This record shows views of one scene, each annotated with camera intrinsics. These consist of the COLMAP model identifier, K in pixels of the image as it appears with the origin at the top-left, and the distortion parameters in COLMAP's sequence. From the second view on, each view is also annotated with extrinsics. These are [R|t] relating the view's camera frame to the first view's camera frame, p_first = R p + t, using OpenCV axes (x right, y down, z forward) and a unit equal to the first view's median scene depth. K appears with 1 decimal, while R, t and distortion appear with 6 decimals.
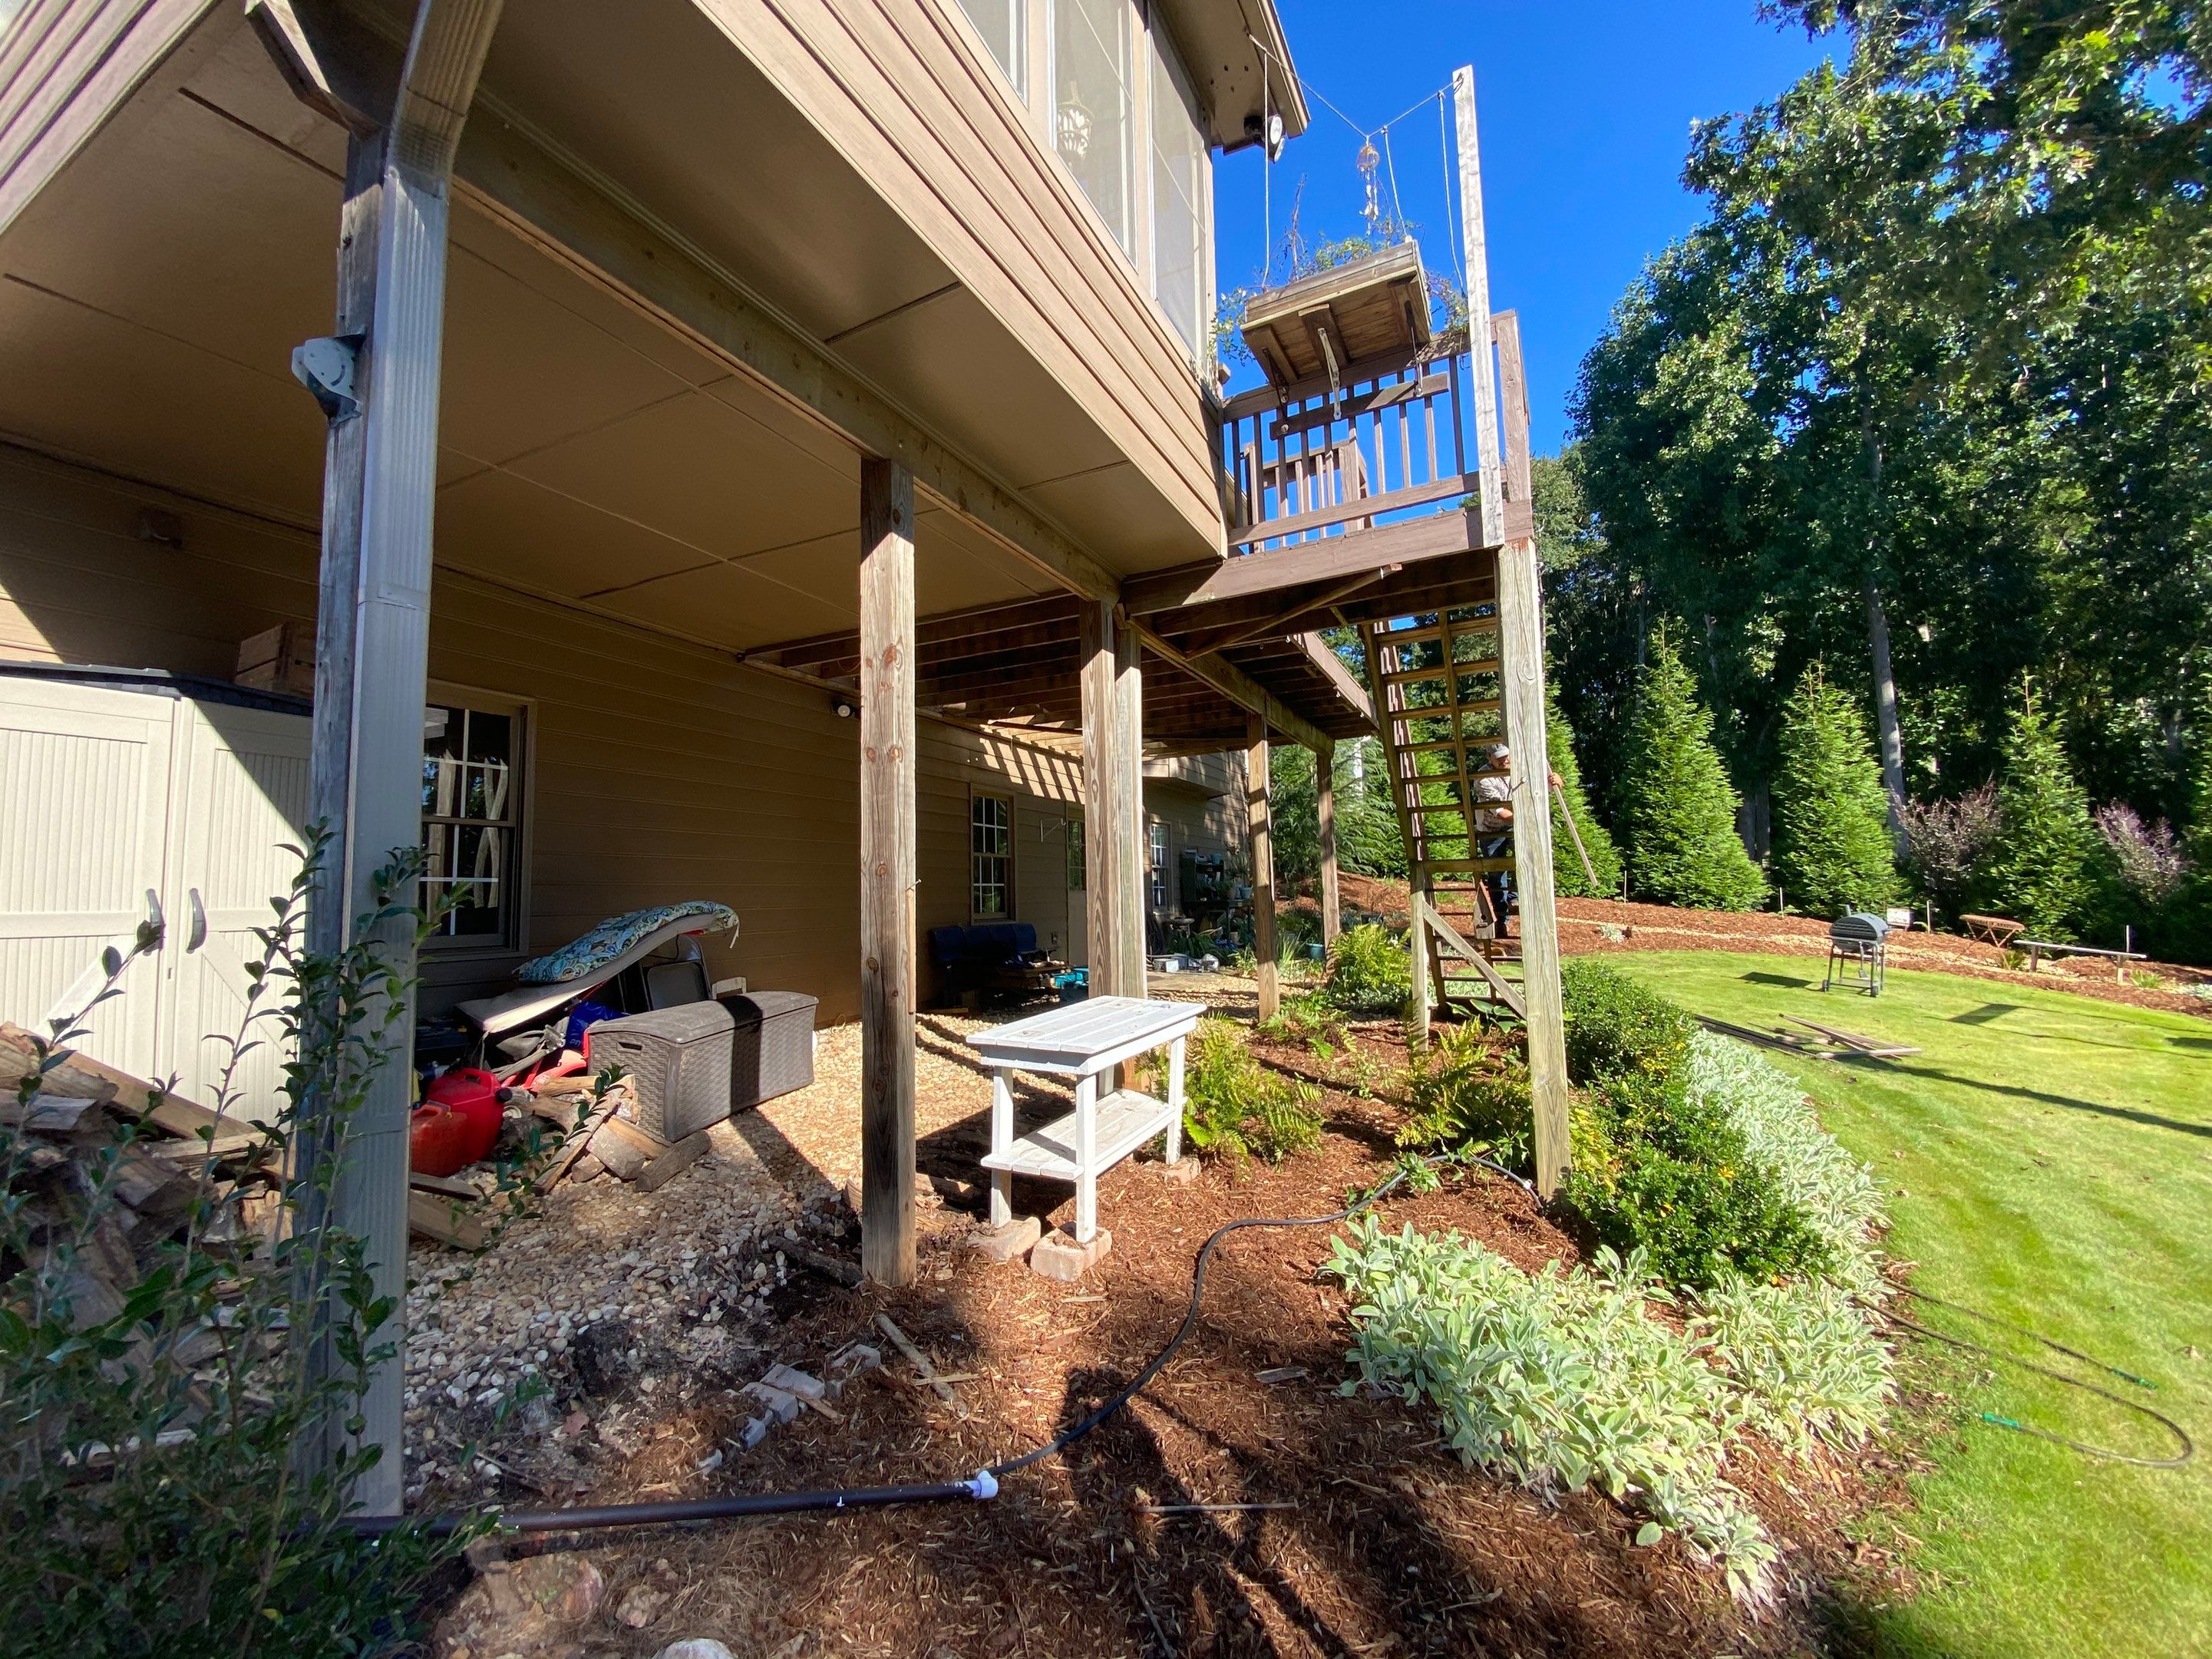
lens RADIAL K [[895.2, 0, 1100.9], [0, 895.2, 825.5], [0, 0, 1]] dist [0.013075, -0.017610]
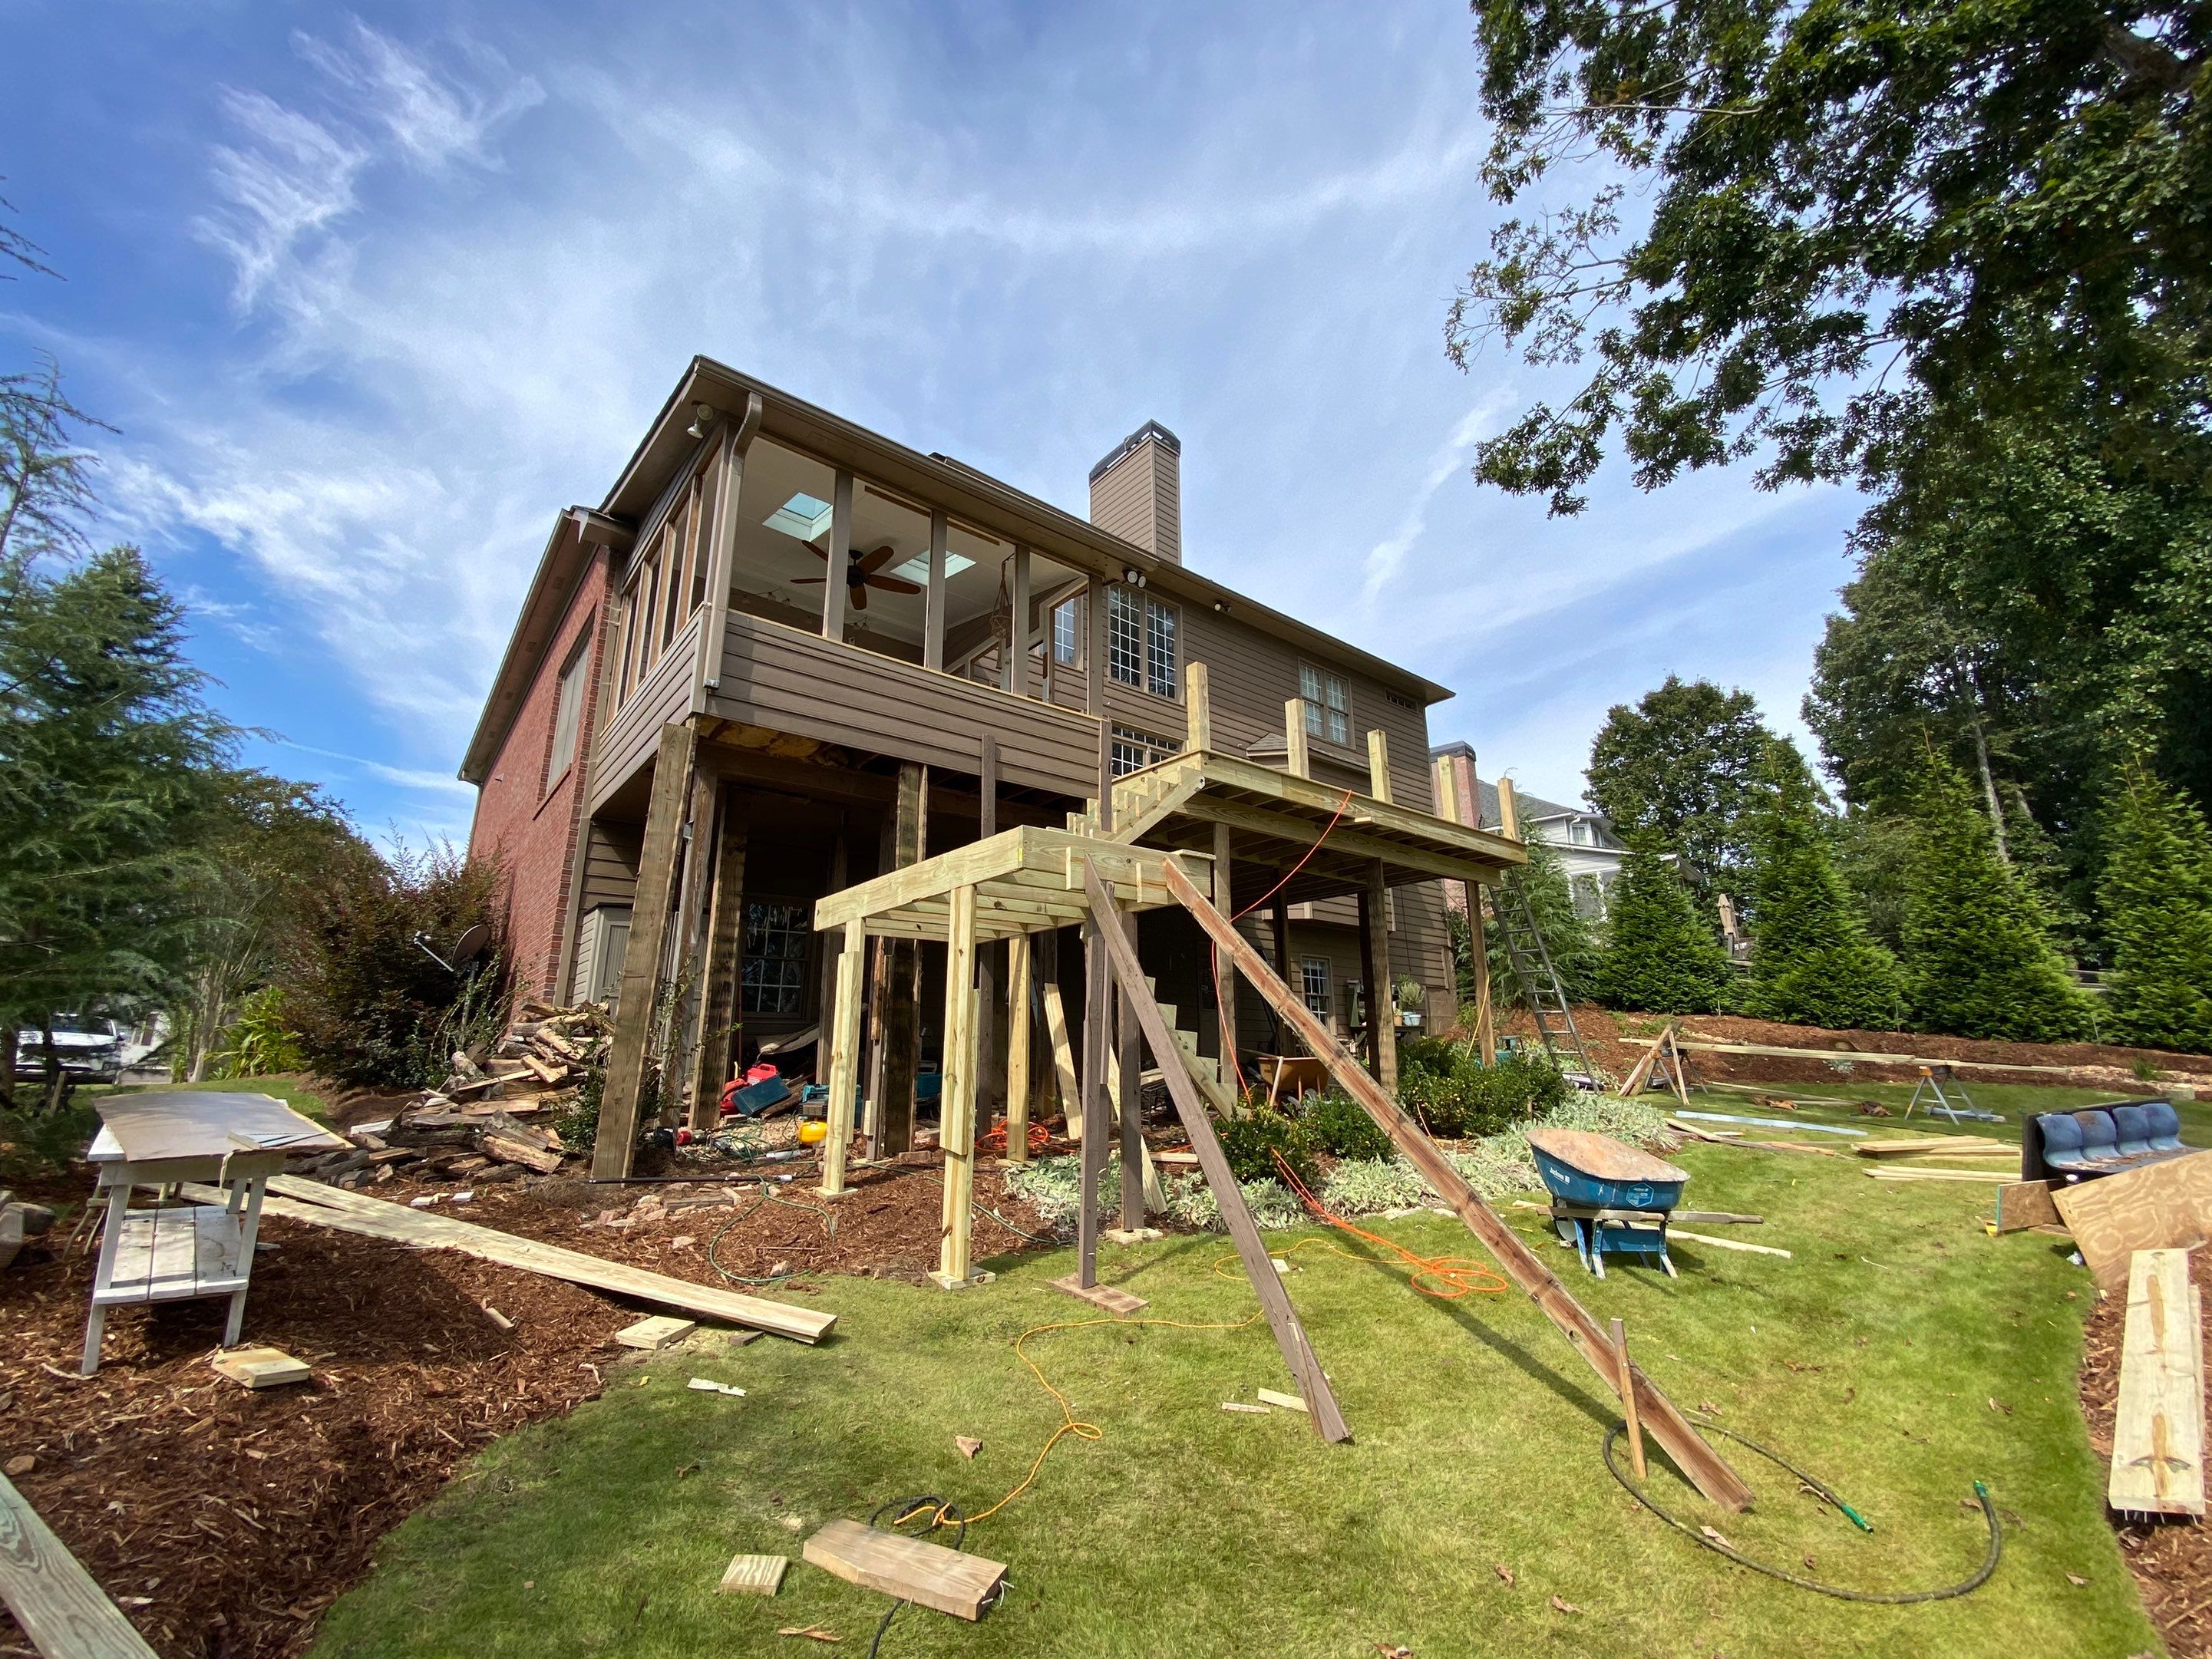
lens RADIAL K [[890.6, 0, 1100.6], [0, 890.6, 827.0], [0, 0, 1]] dist [0.030367, -0.027401]
pose [[0.907449, -0.090196, -0.410367, 0.246433], [0.019778, 0.984774, -0.172710, 0.021065], [0.419696, 0.148609, 0.895416, -0.181633]]
